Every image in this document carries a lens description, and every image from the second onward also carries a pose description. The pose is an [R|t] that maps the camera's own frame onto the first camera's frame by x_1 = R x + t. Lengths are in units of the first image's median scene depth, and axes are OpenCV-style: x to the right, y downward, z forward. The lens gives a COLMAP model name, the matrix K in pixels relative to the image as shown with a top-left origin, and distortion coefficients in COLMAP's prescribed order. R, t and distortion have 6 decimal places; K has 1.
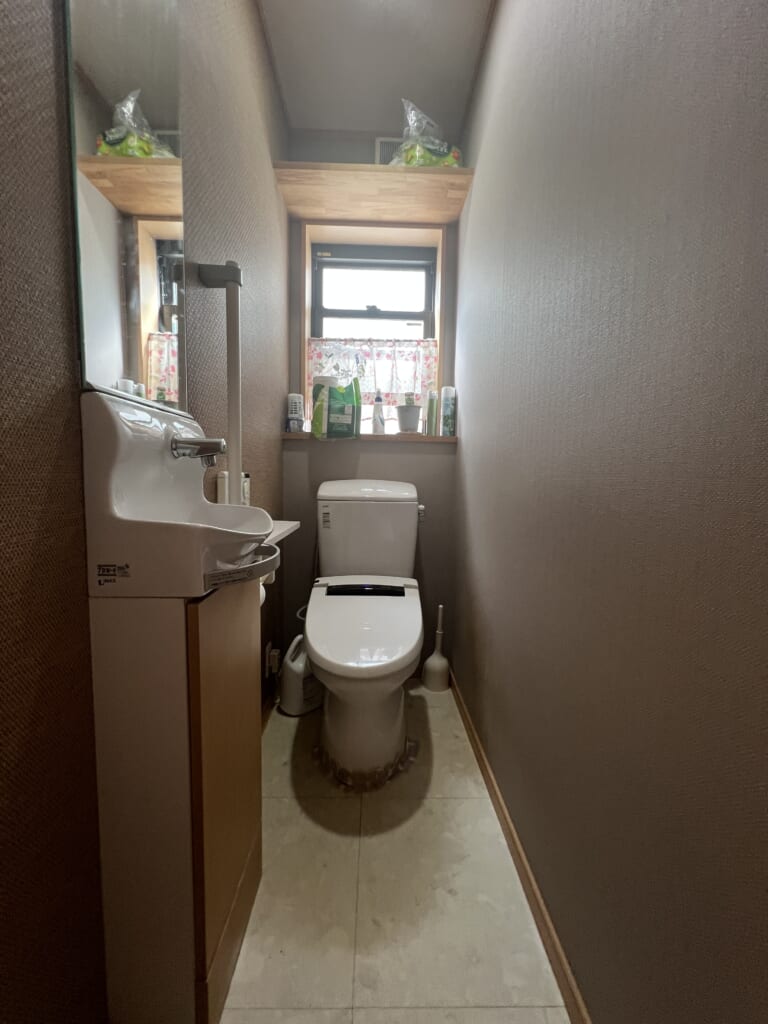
lens RADIAL K [[396.7, 0, 384.0], [0, 396.7, 512.0], [0, 0, 1]] dist [0.000809, 0.000036]
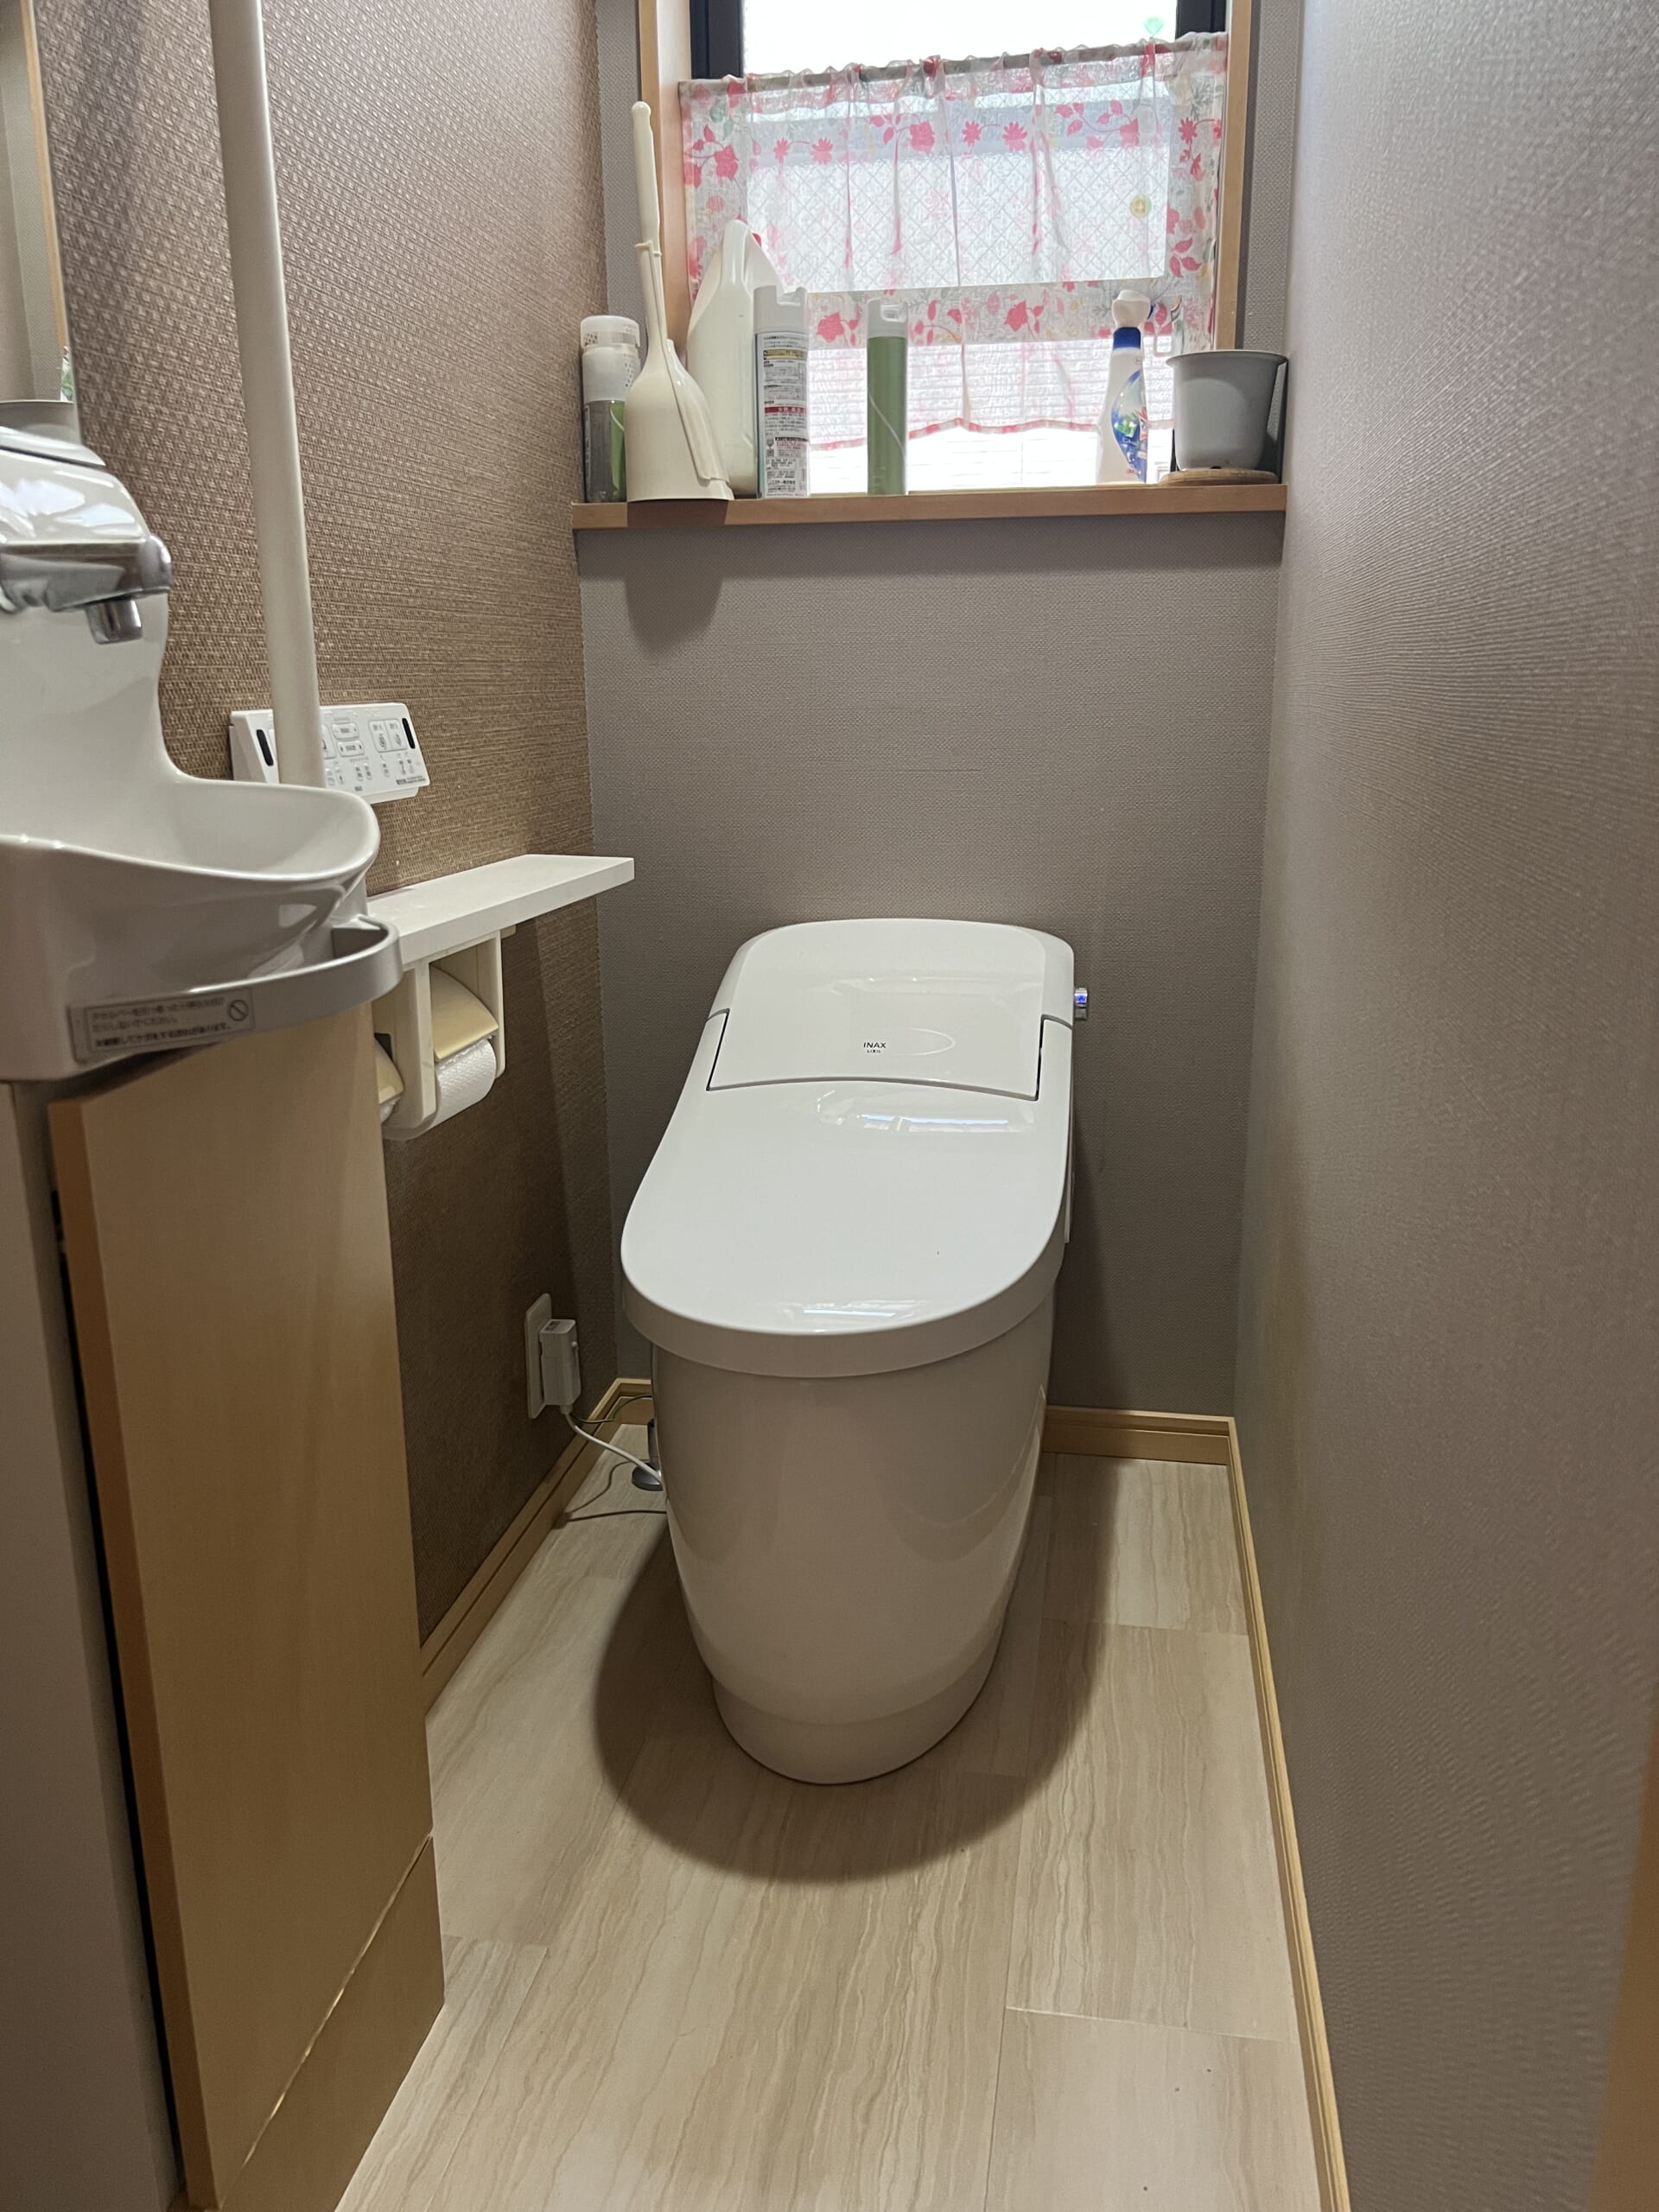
lens RADIAL K [[1599.6, 0, 829.5], [0, 1599.6, 1106.0], [0, 0, 1]] dist [0.029198, -0.002645]
pose [[0.981098, 0.024082, -0.192006, 0.102484], [0.007958, 0.986366, 0.164376, 0.010435], [0.193347, -0.162797, 0.967530, -0.027459]]
